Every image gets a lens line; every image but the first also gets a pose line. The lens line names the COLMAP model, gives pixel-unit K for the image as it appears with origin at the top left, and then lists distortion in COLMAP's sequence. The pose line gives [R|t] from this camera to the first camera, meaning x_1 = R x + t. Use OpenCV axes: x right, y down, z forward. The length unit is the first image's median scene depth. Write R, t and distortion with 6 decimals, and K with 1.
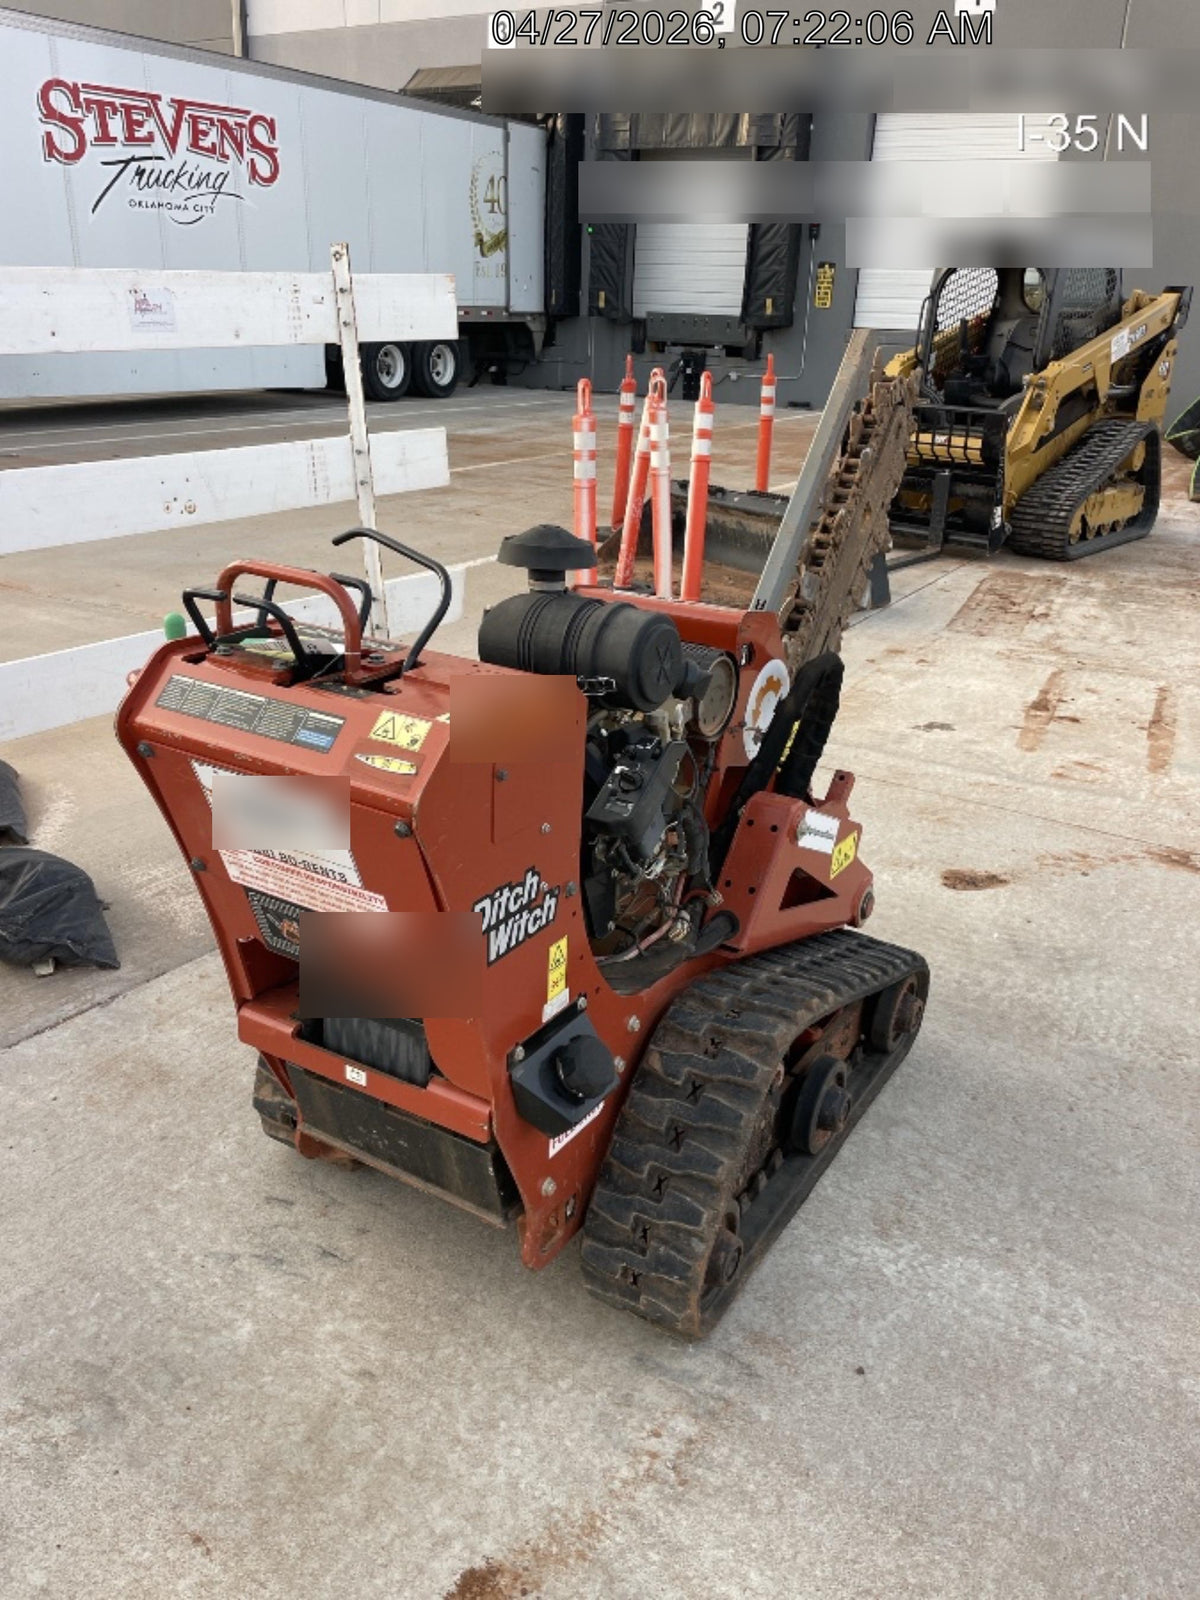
lens RADIAL K [[1227.4, 0, 600.0], [0, 1227.4, 800.0], [0, 0, 1]] dist [0.125000, 0.000275]
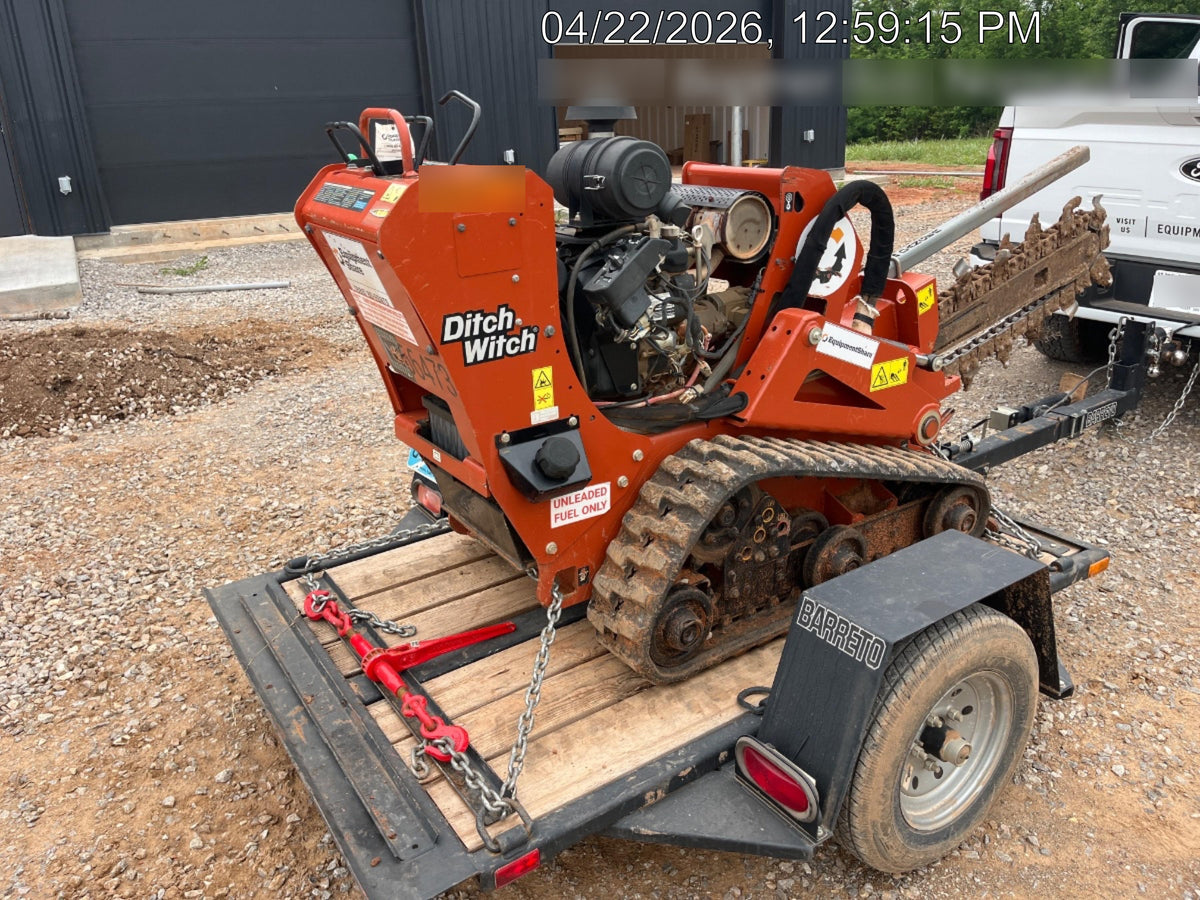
lens RADIAL K [[895.7, 0, 587.8], [0, 895.7, 453.3], [0, 0, 1]] dist [0.107023, -0.133699]
pose [[0.899500, 0.083115, -0.428943, 0.495272], [-0.079723, 0.996480, 0.025905, 0.190671], [0.429586, 0.010895, 0.902960, 0.071464]]
